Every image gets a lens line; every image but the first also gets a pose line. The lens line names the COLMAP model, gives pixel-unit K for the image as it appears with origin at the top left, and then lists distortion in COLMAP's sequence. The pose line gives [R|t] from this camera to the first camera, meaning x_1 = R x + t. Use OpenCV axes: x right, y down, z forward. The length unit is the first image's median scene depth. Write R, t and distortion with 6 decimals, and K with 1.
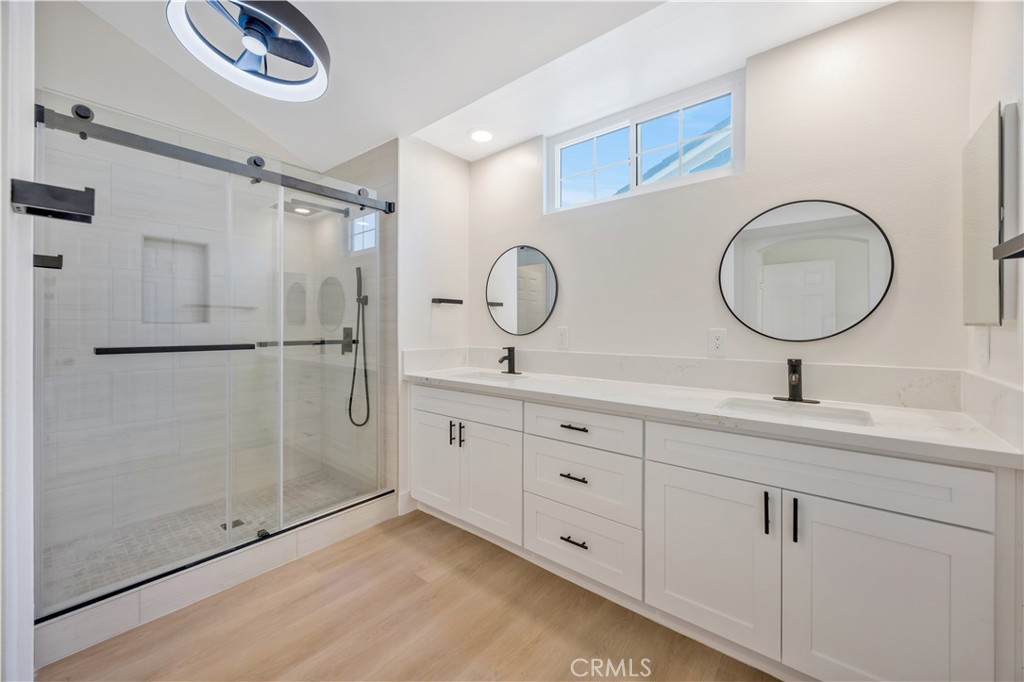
lens RADIAL K [[392.6, 0, 512.0], [0, 392.6, 341.0], [0, 0, 1]] dist [-0.001237, -0.000024]
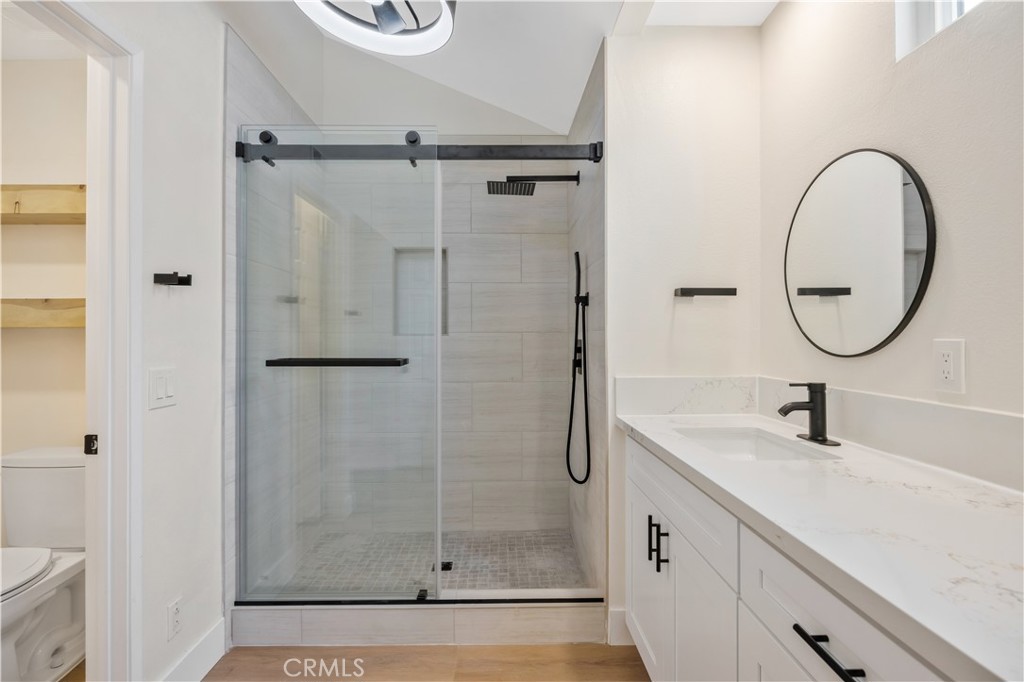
lens RADIAL K [[497.0, 0, 511.7], [0, 497.0, 343.9], [0, 0, 1]] dist [-0.008995, 0.000320]
pose [[0.652213, 0.006313, -0.758010, 0.209692], [-0.024000, 0.999636, -0.012325, -0.014532], [0.757656, 0.026231, 0.652127, 0.378982]]
